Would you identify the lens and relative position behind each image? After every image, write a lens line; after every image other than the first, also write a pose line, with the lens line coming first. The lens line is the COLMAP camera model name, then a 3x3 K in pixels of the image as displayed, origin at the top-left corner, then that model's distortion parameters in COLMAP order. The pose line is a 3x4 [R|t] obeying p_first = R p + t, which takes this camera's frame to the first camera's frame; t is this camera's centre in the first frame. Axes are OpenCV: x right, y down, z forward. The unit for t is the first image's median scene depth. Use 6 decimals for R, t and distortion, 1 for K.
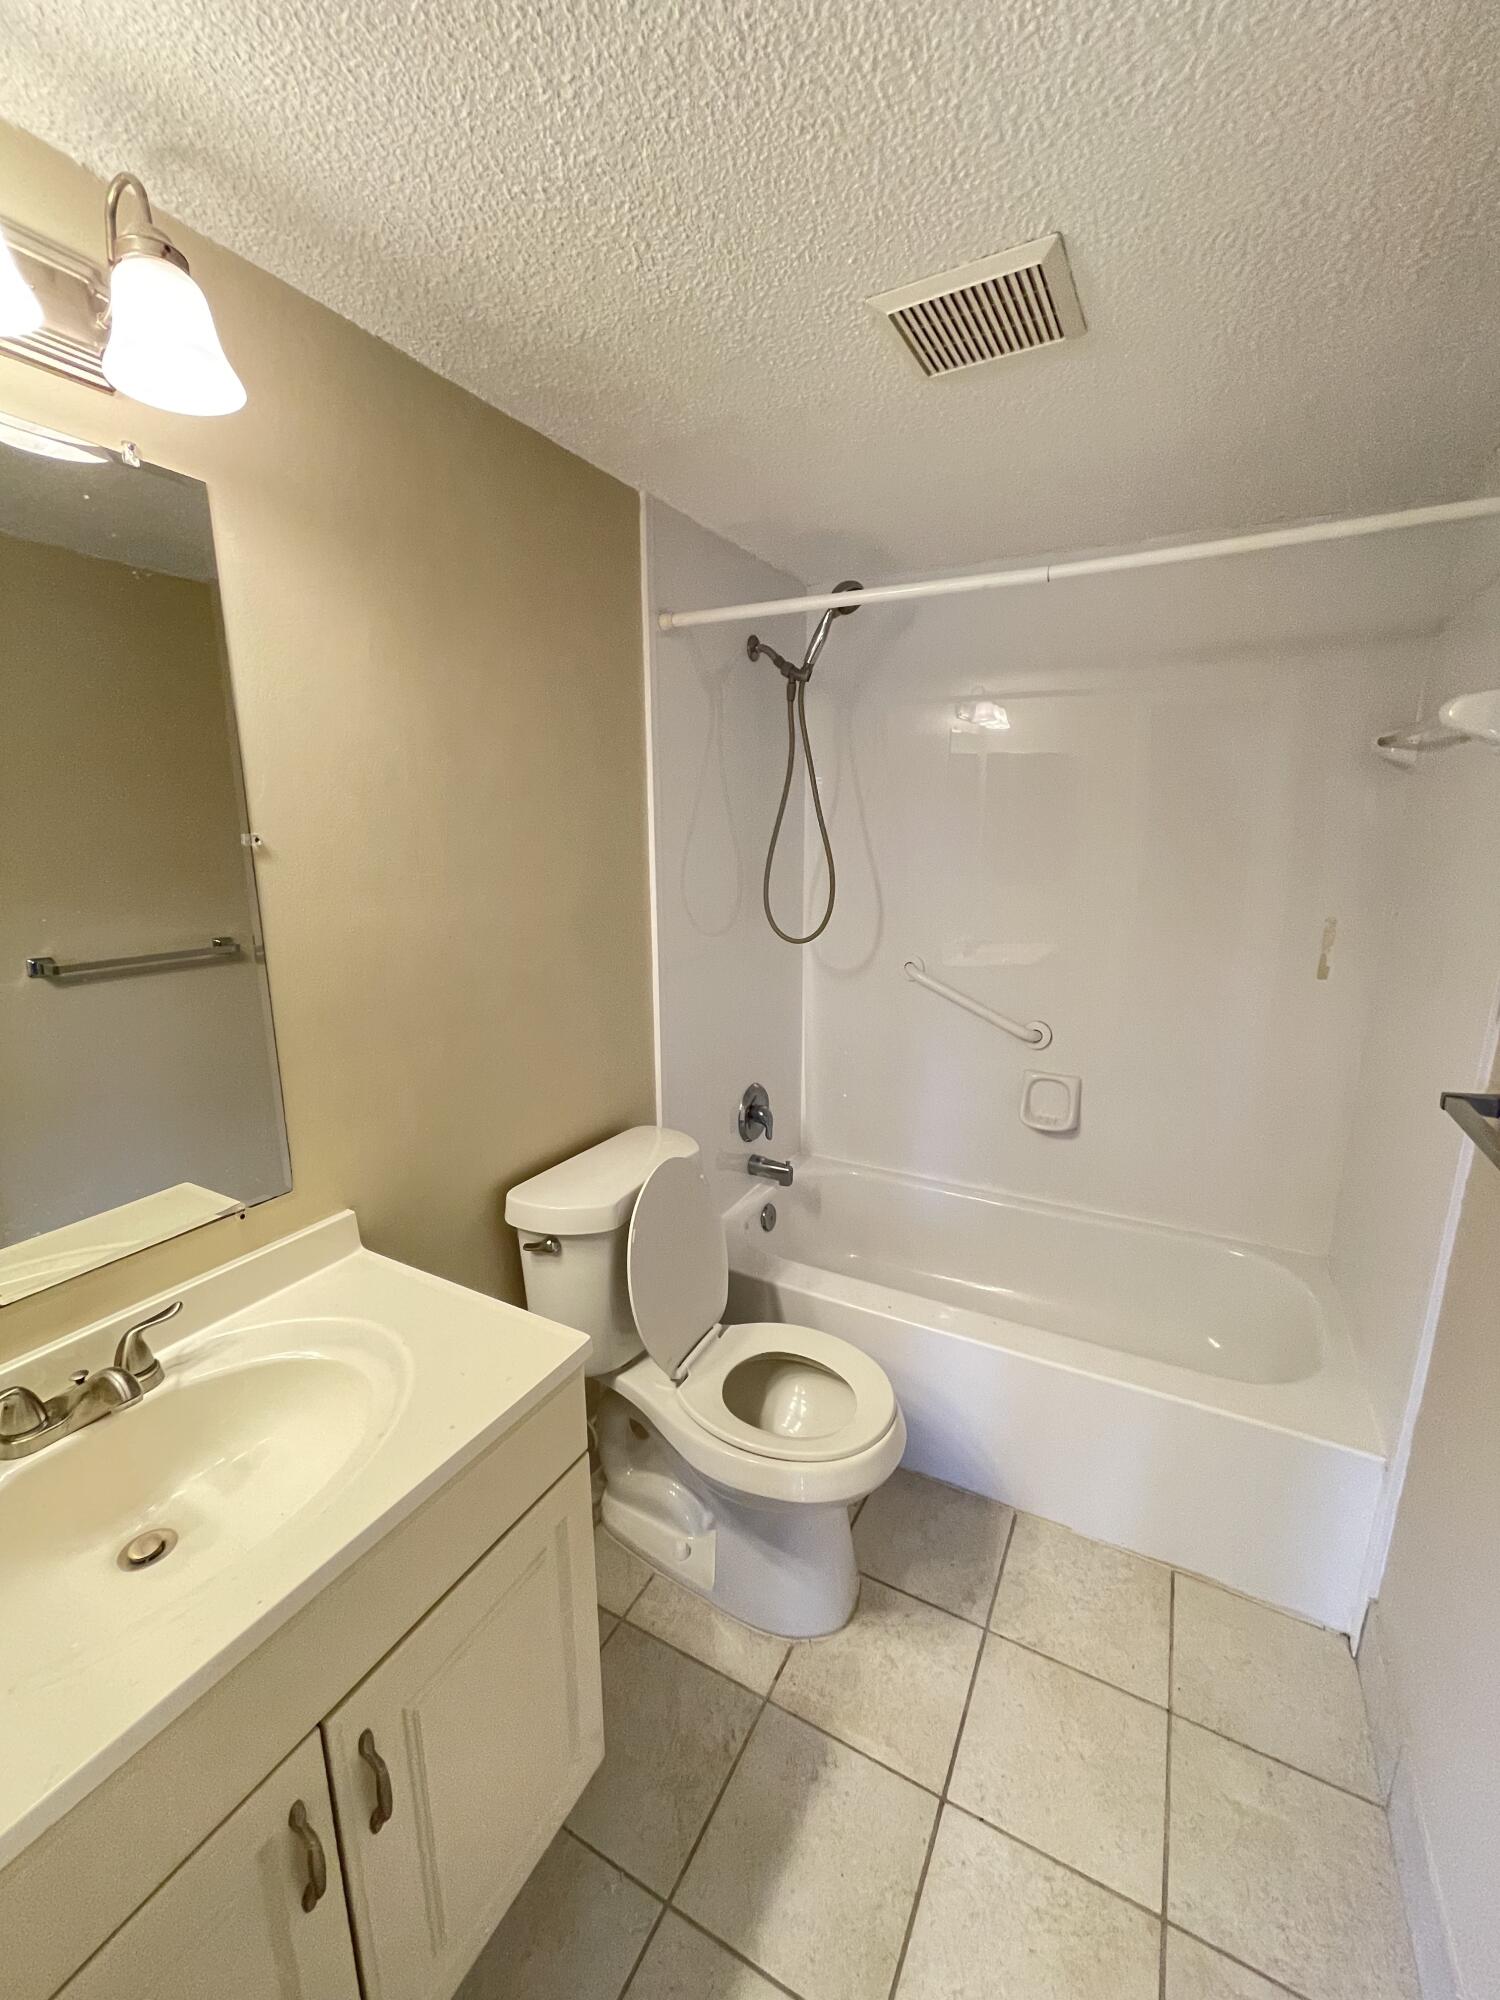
lens RADIAL K [[812.1, 0, 747.1], [0, 812.1, 1000.3], [0, 0, 1]] dist [-0.003718, 0.000425]
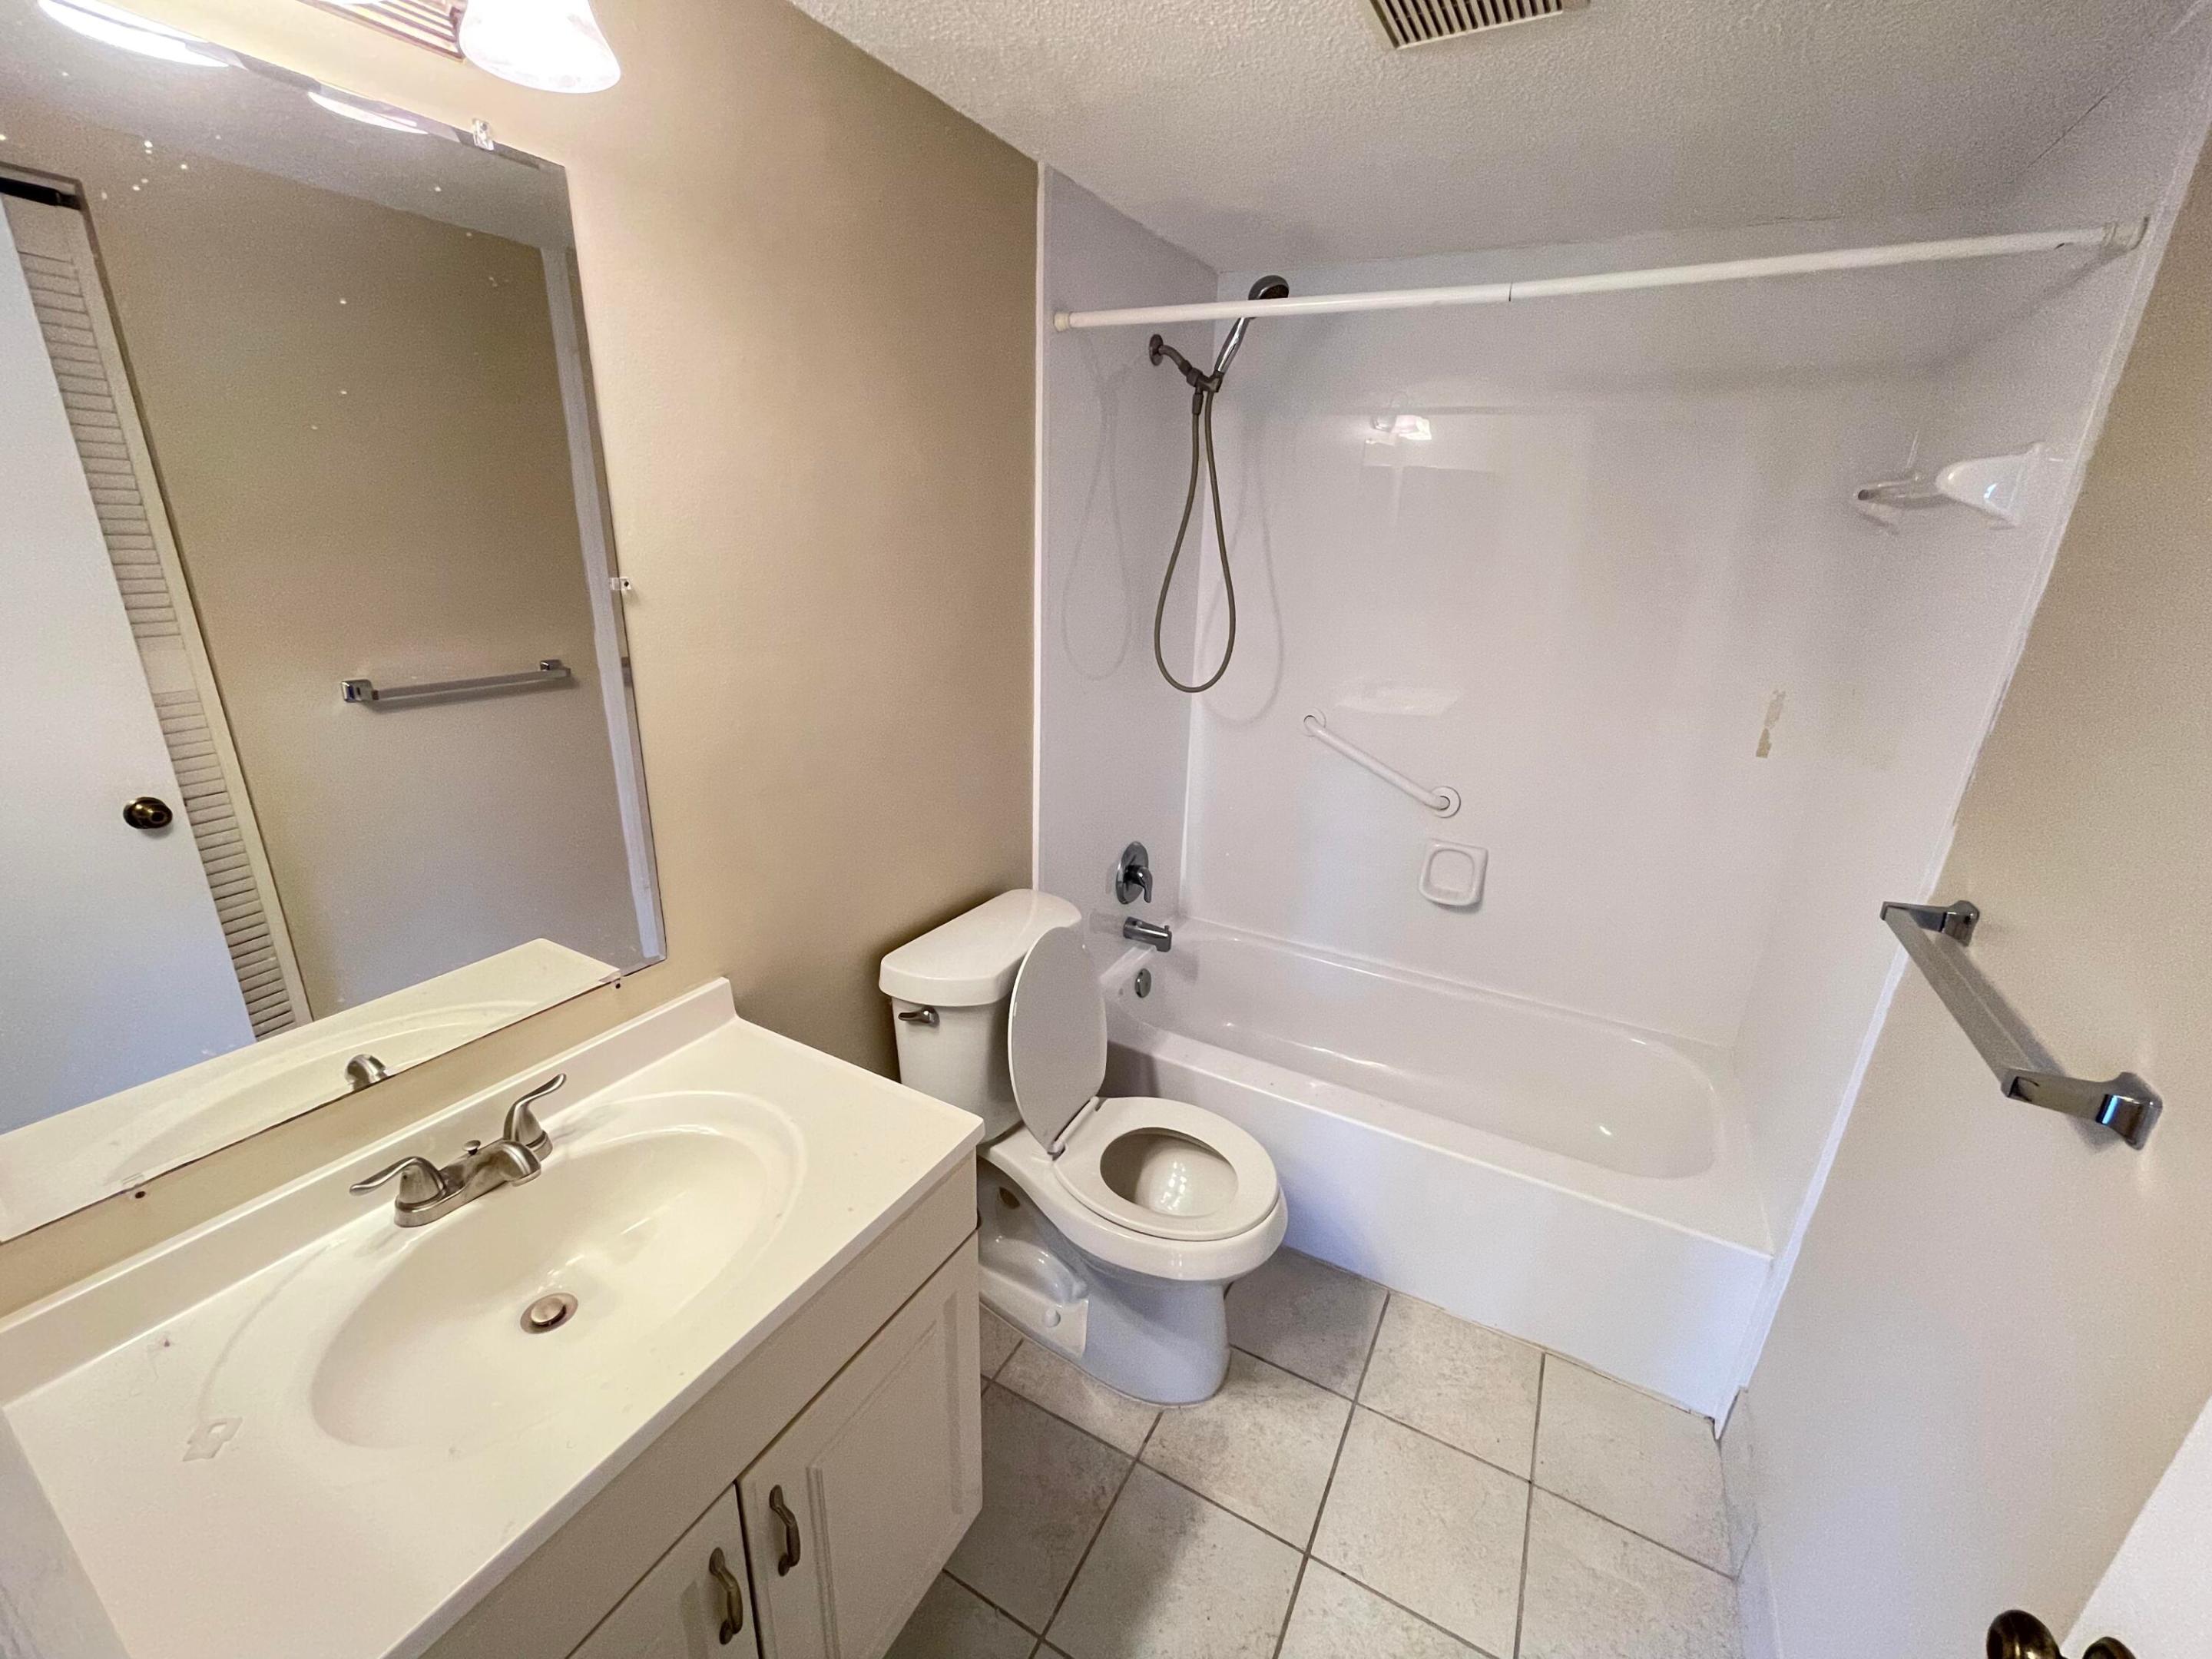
lens RADIAL K [[899.2, 0, 1109.5], [0, 899.2, 833.3], [0, 0, 1]] dist [-0.001714, -0.000185]
pose [[0.999321, 0.036433, 0.005571, -0.044581], [-0.036833, 0.992641, 0.115357, -0.043386], [-0.001328, -0.115484, 0.993308, -0.026062]]
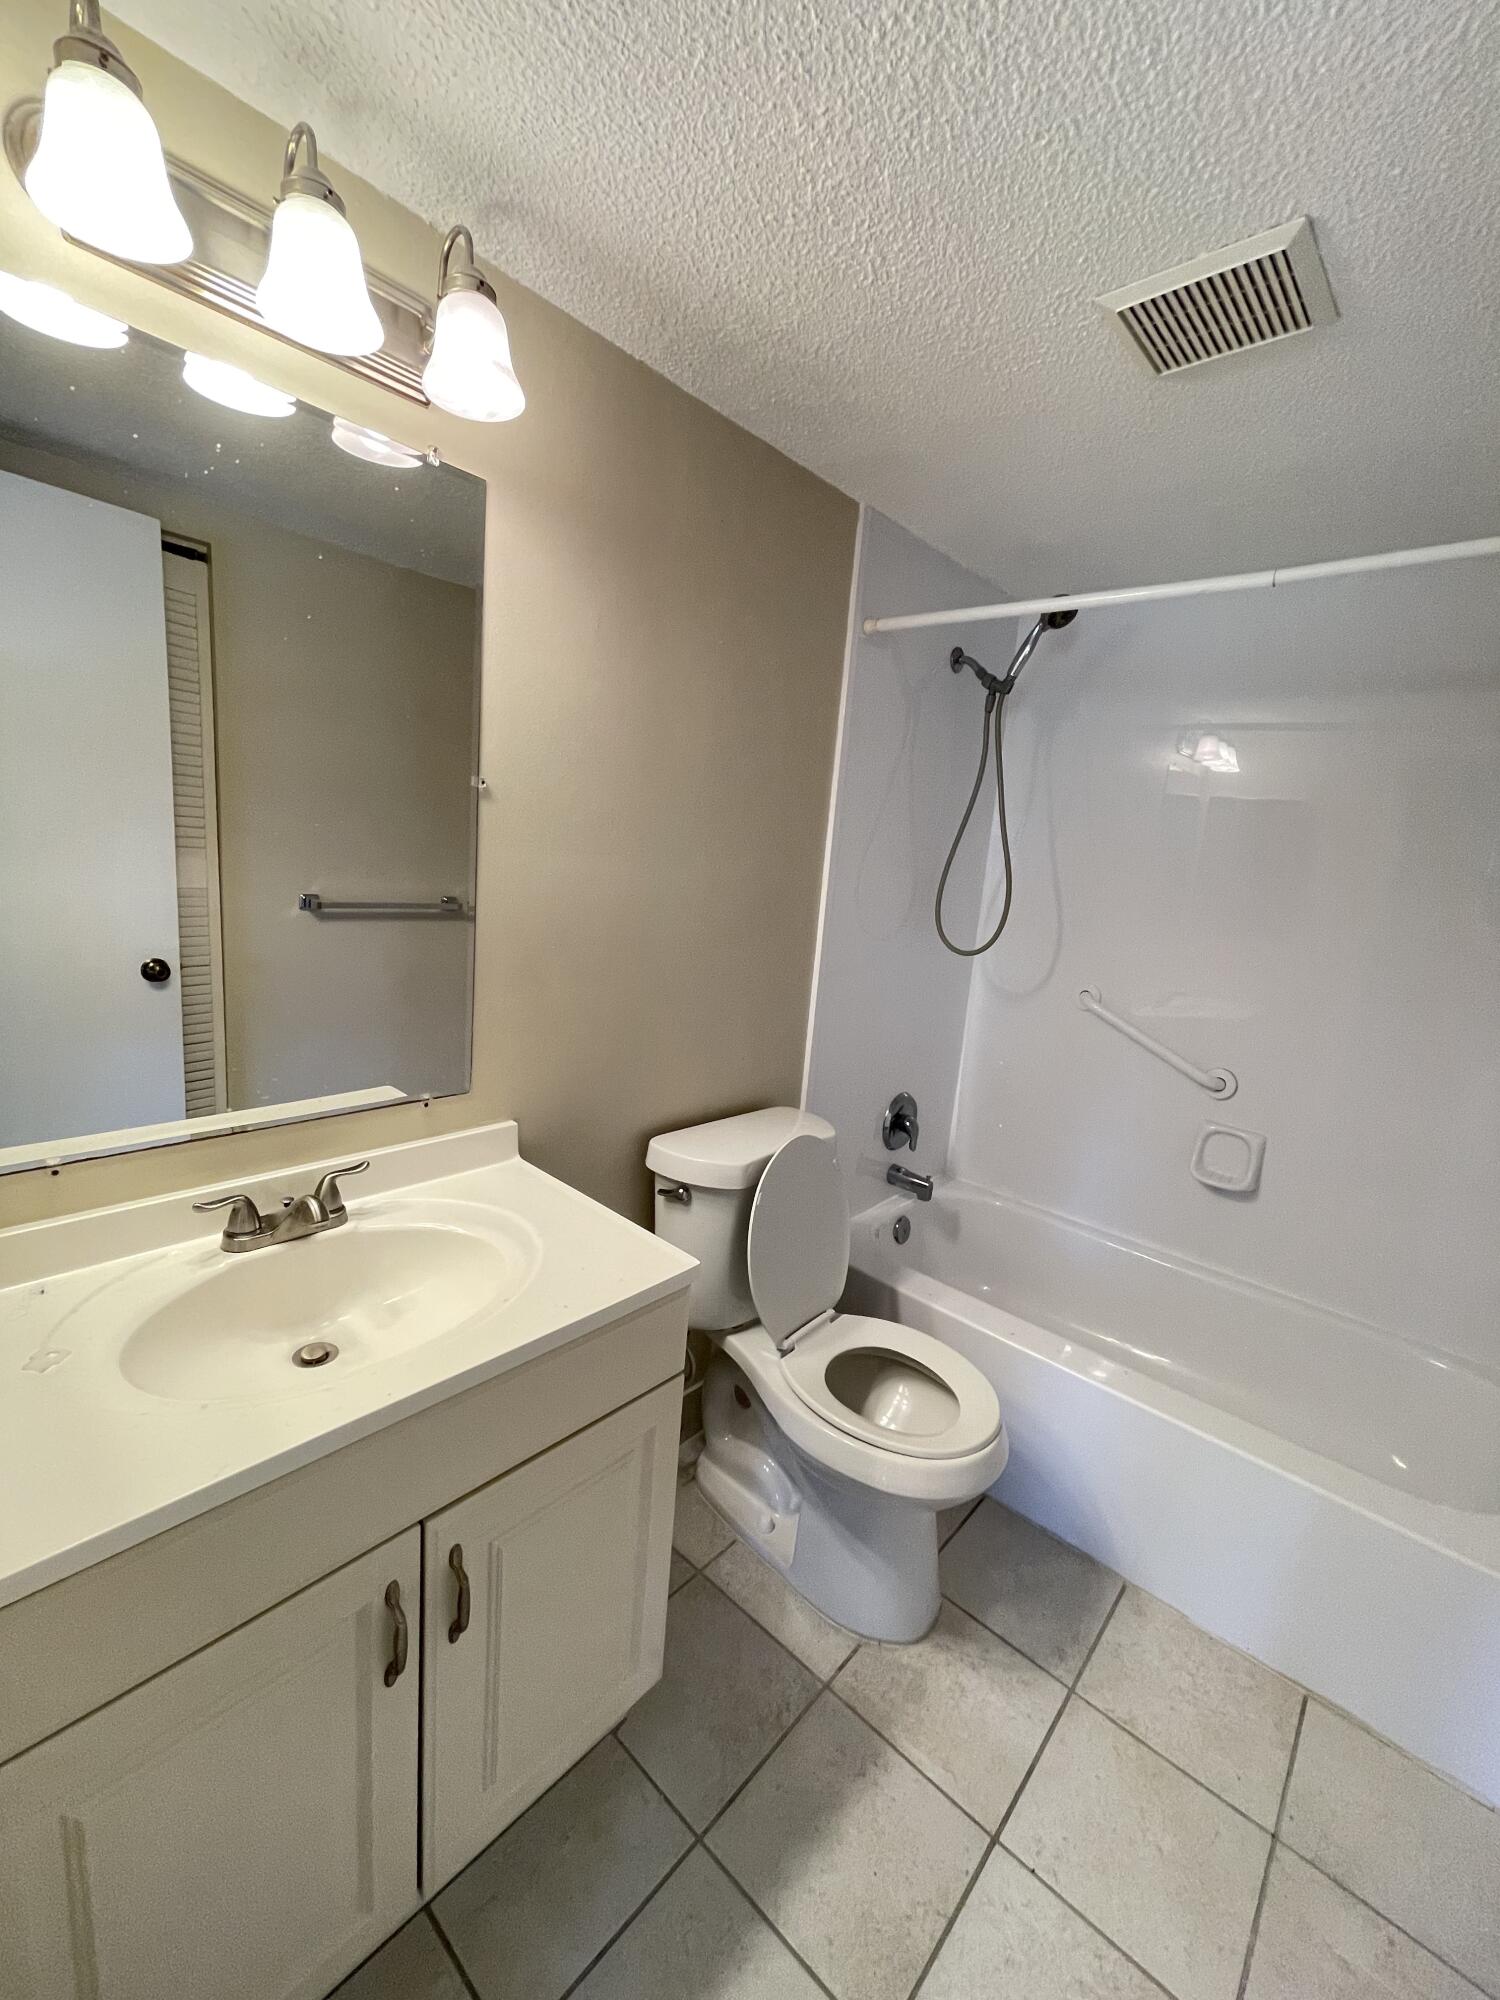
lens RADIAL K [[813.0, 0, 745.6], [0, 813.0, 999.9], [0, 0, 1]] dist [-0.001714, -0.000185]
pose [[0.968220, 0.124301, -0.217023, 0.039567], [-0.132122, 0.990993, -0.021847, 0.066213], [0.212353, 0.049826, 0.975922, -0.033123]]
